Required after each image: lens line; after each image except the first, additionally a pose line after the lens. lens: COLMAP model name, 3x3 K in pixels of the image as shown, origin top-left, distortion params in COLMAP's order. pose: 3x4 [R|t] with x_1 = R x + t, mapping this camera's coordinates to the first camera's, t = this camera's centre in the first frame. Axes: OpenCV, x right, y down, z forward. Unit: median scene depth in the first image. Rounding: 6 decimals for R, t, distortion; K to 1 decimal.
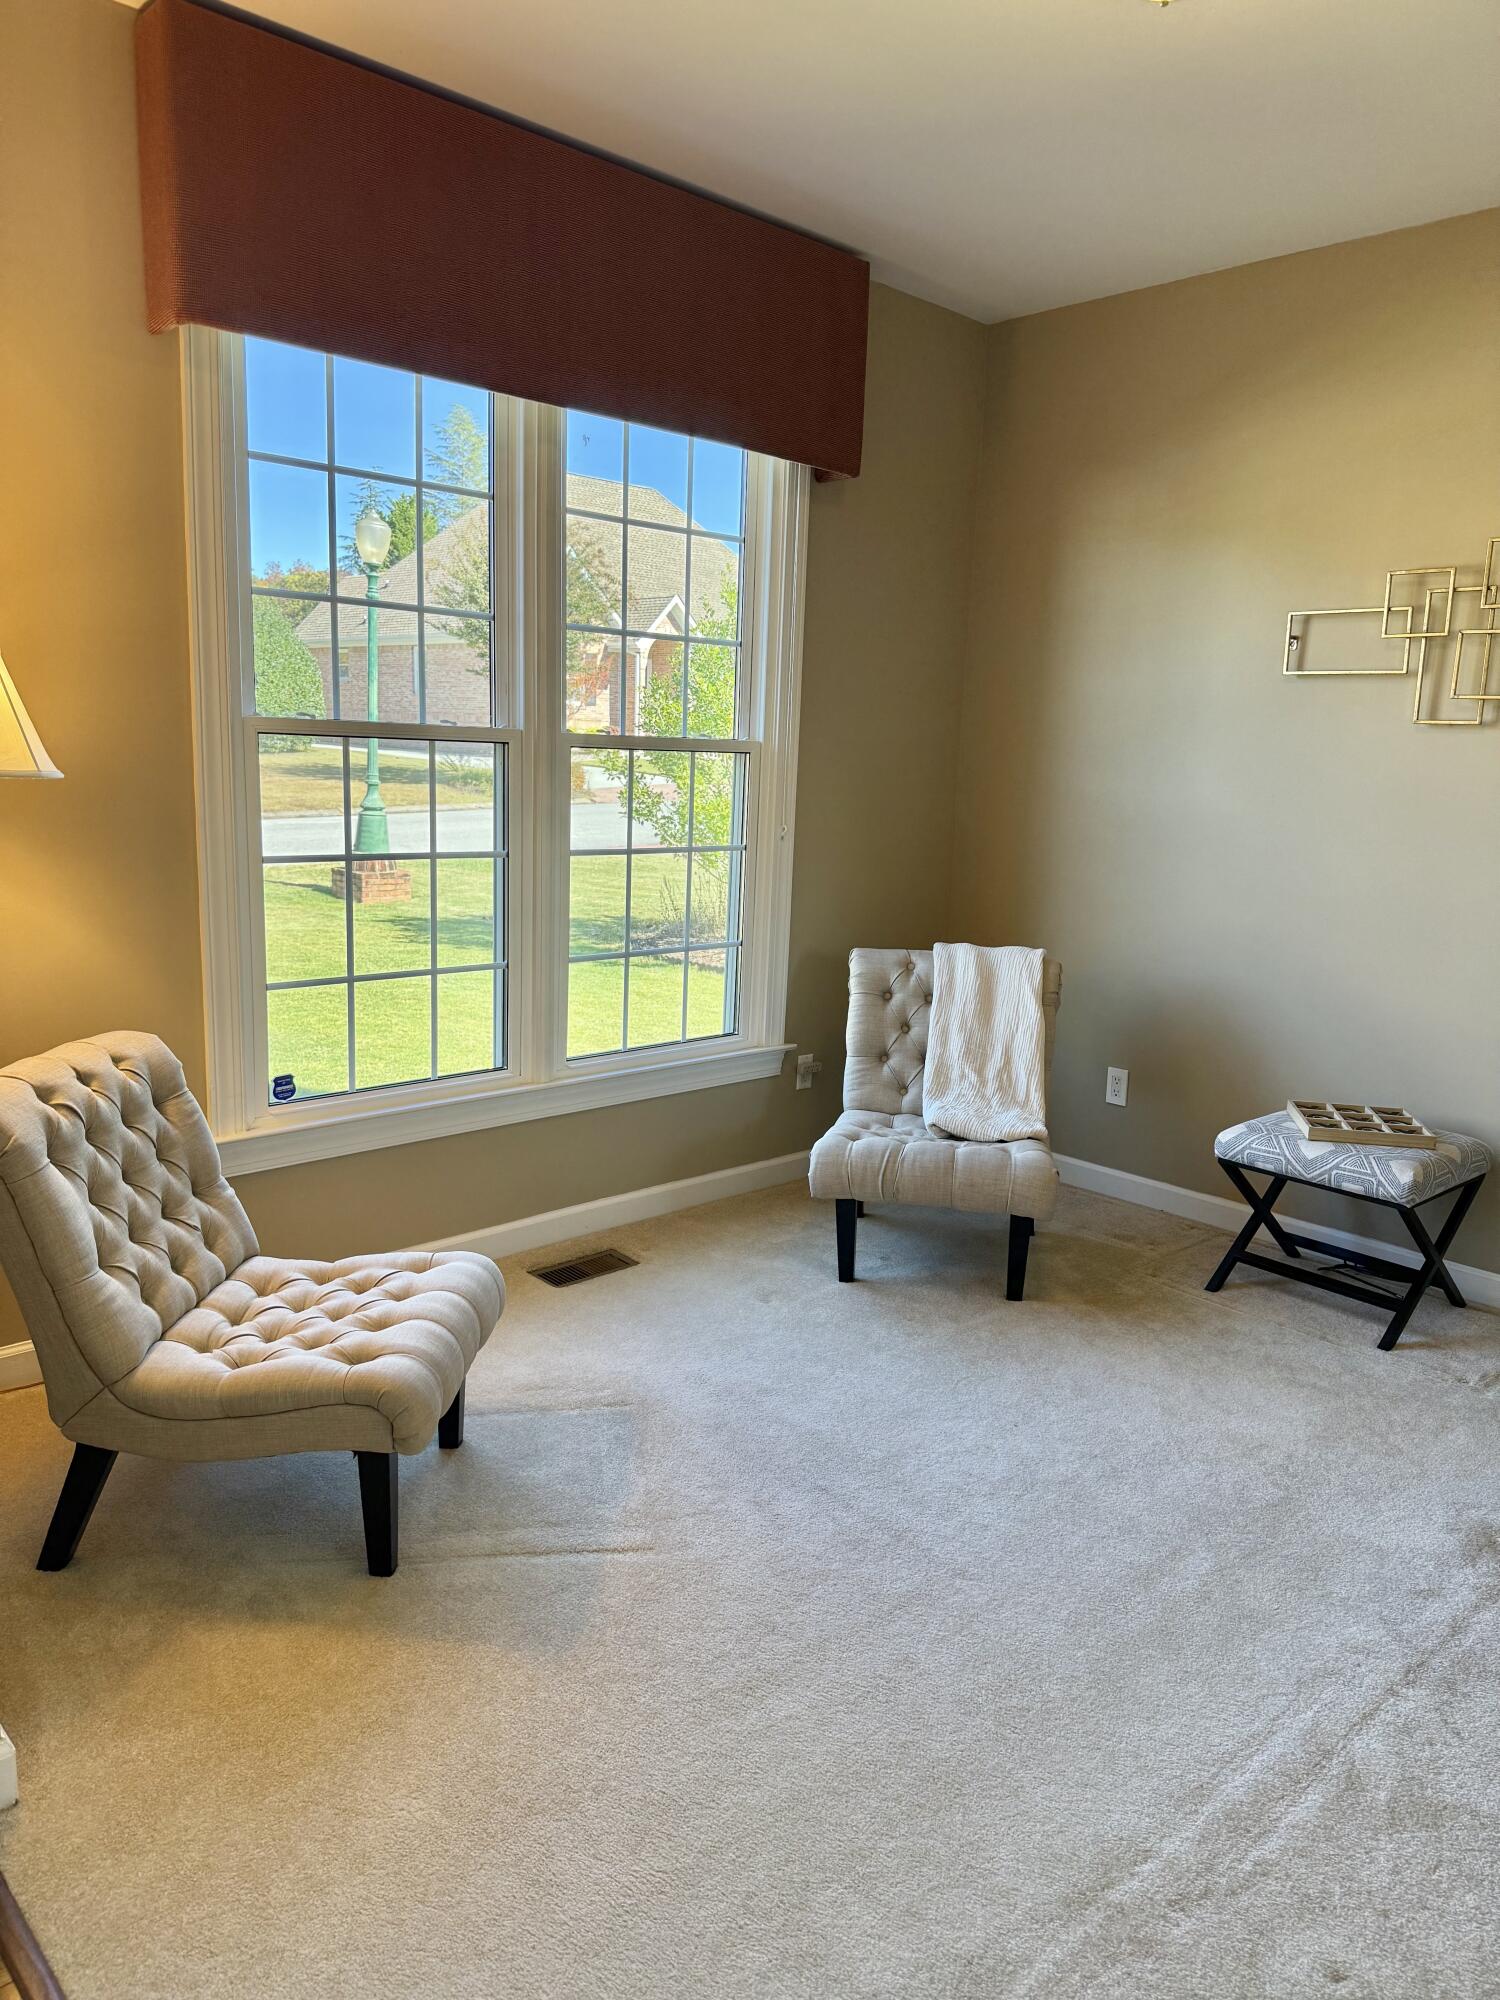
lens RADIAL K [[1407.6, 0, 750.0], [0, 1407.6, 1000.0], [0, 0, 1]] dist [0.150485, -0.307850]
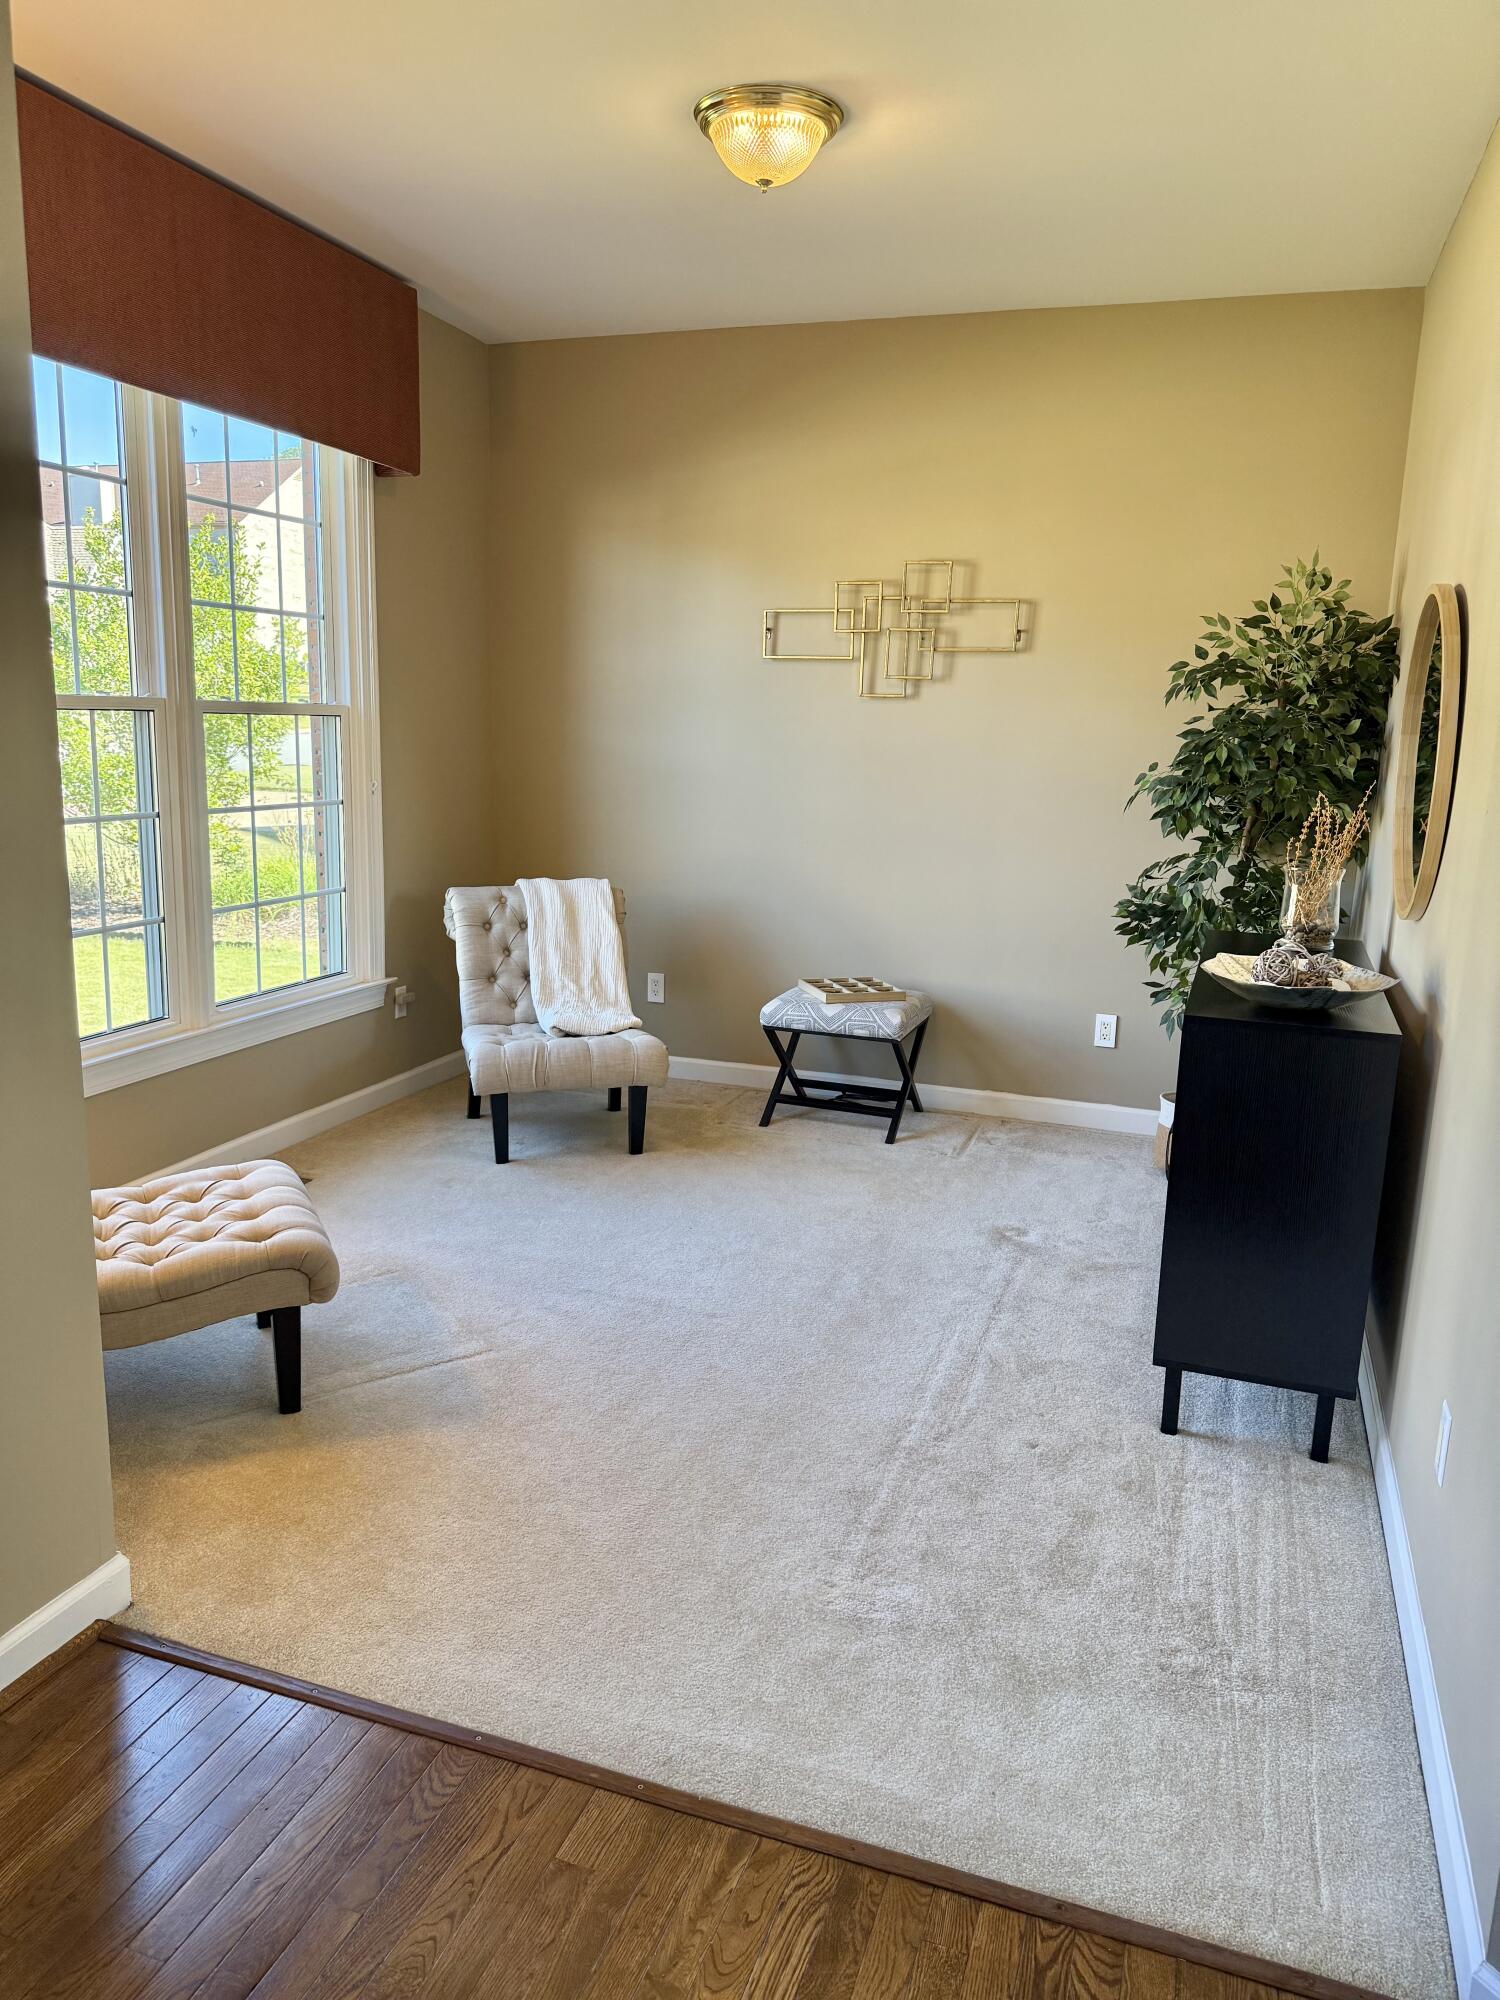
lens RADIAL K [[1416.2, 0, 750.0], [0, 1416.2, 1000.0], [0, 0, 1]] dist [0.148374, -0.224896]
pose [[0.883436, -0.100723, 0.457598, -0.277825], [0.085963, 0.994886, 0.053027, 0.015042], [-0.460599, -0.007509, 0.887577, -0.163171]]
